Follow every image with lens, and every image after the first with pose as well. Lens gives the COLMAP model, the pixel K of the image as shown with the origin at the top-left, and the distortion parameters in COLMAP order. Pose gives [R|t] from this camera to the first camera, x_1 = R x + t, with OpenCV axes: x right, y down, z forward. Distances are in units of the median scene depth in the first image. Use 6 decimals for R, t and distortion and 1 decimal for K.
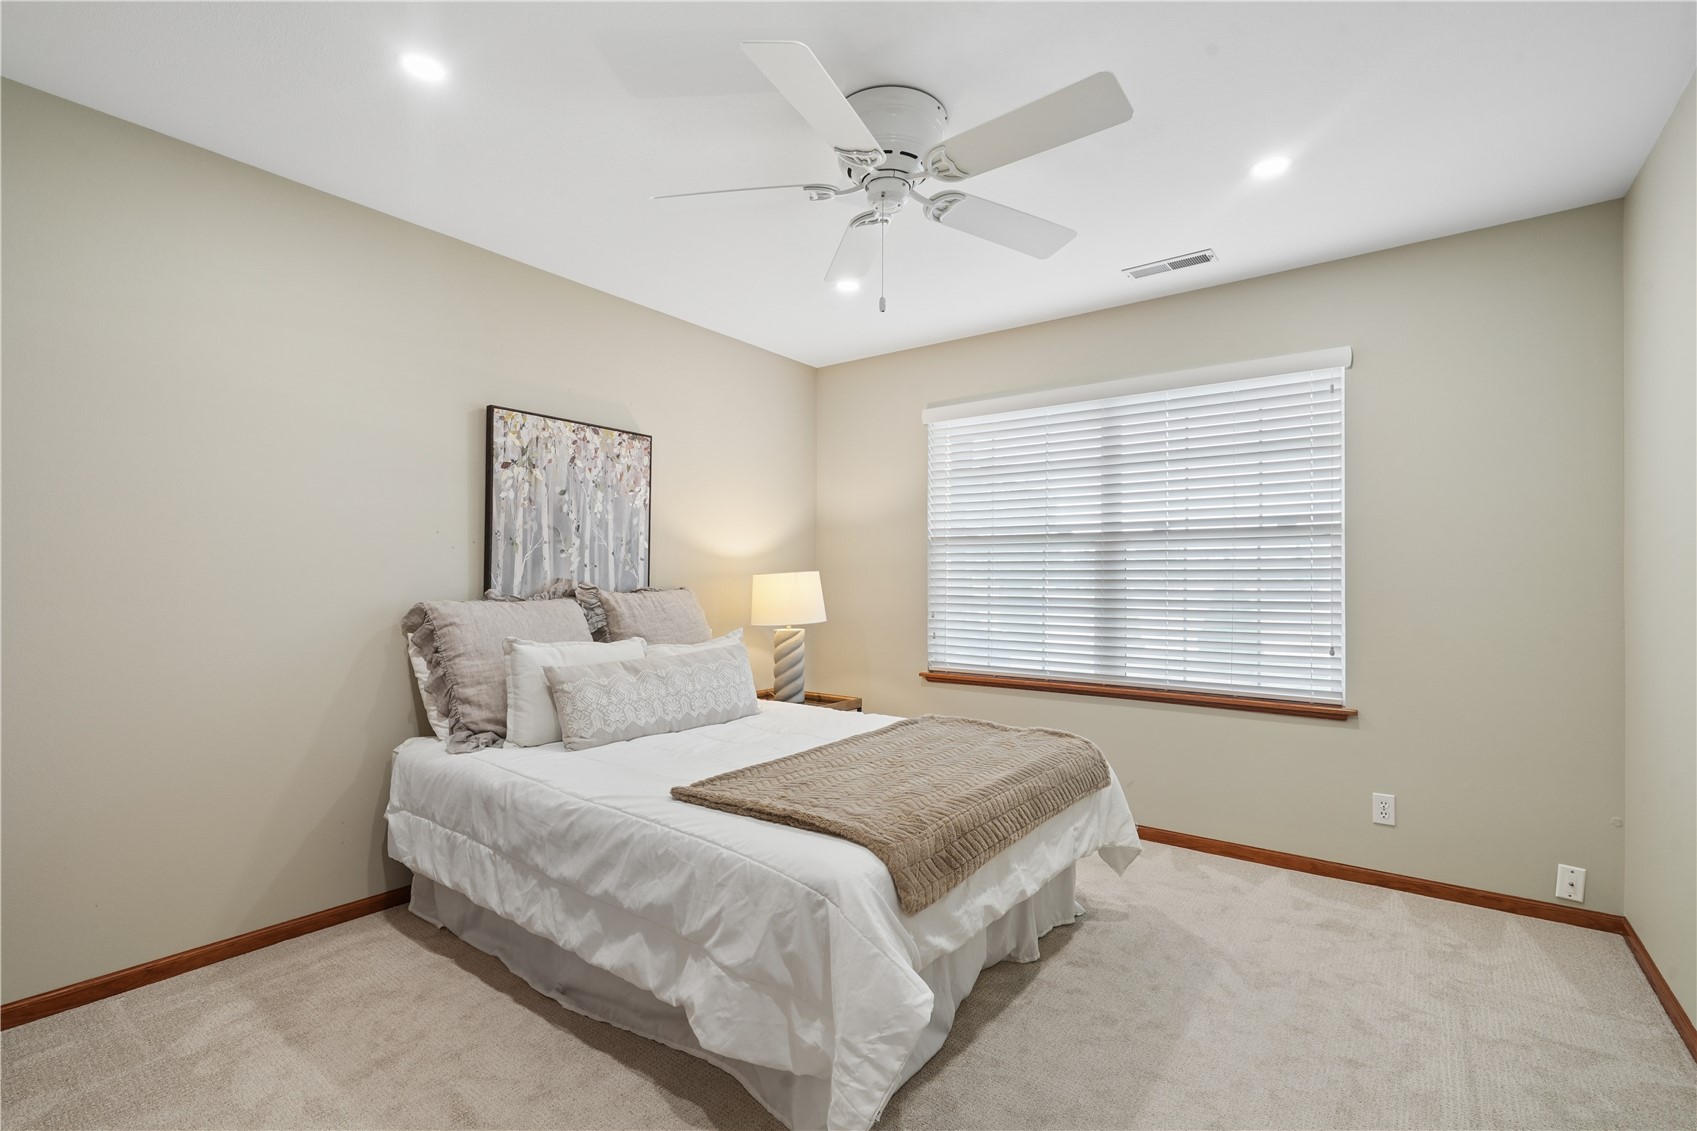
lens RADIAL K [[768.4, 0, 854.0], [0, 768.4, 569.8], [0, 0, 1]] dist [-0.001519, -0.000141]
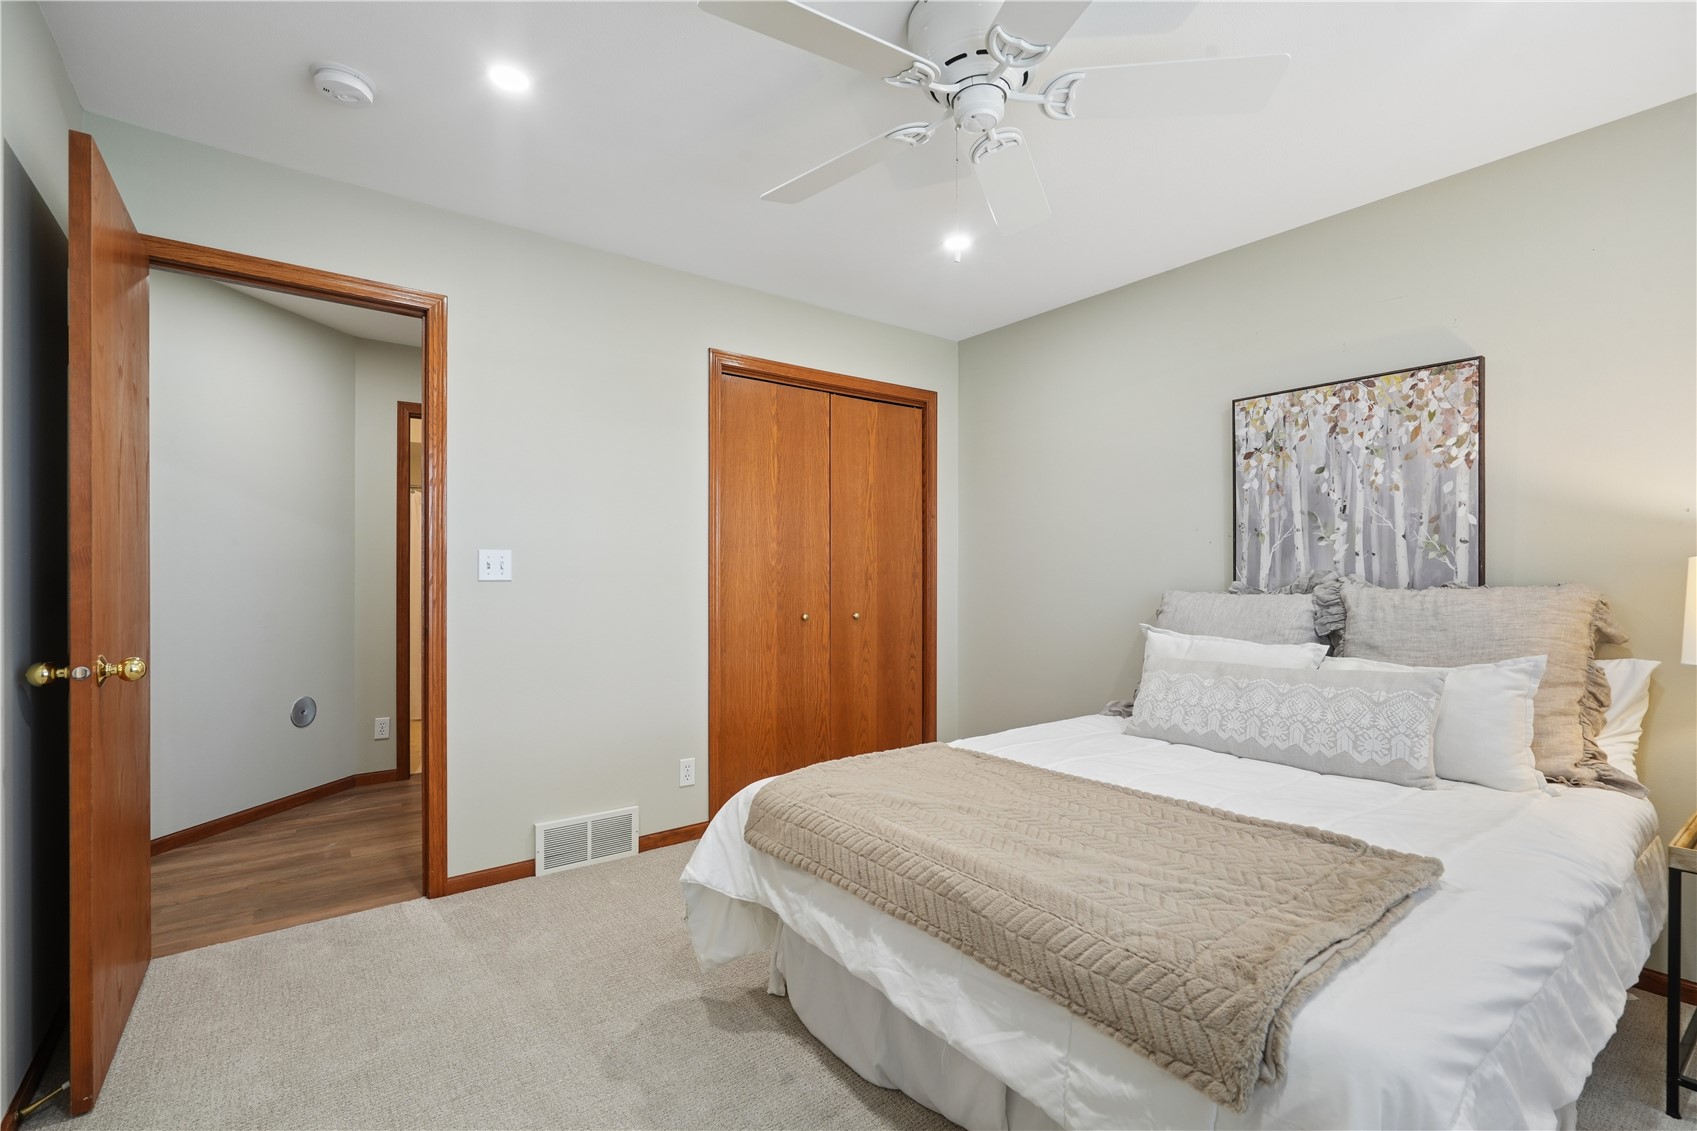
lens RADIAL K [[768.4, 0, 855.6], [0, 768.4, 571.2], [0, 0, 1]] dist [-0.001519, -0.000141]
pose [[-0.275553, -0.004090, -0.961277, 0.593218], [0.015079, 0.999850, -0.008576, 0.011938], [0.961167, -0.016858, -0.275450, 0.737675]]
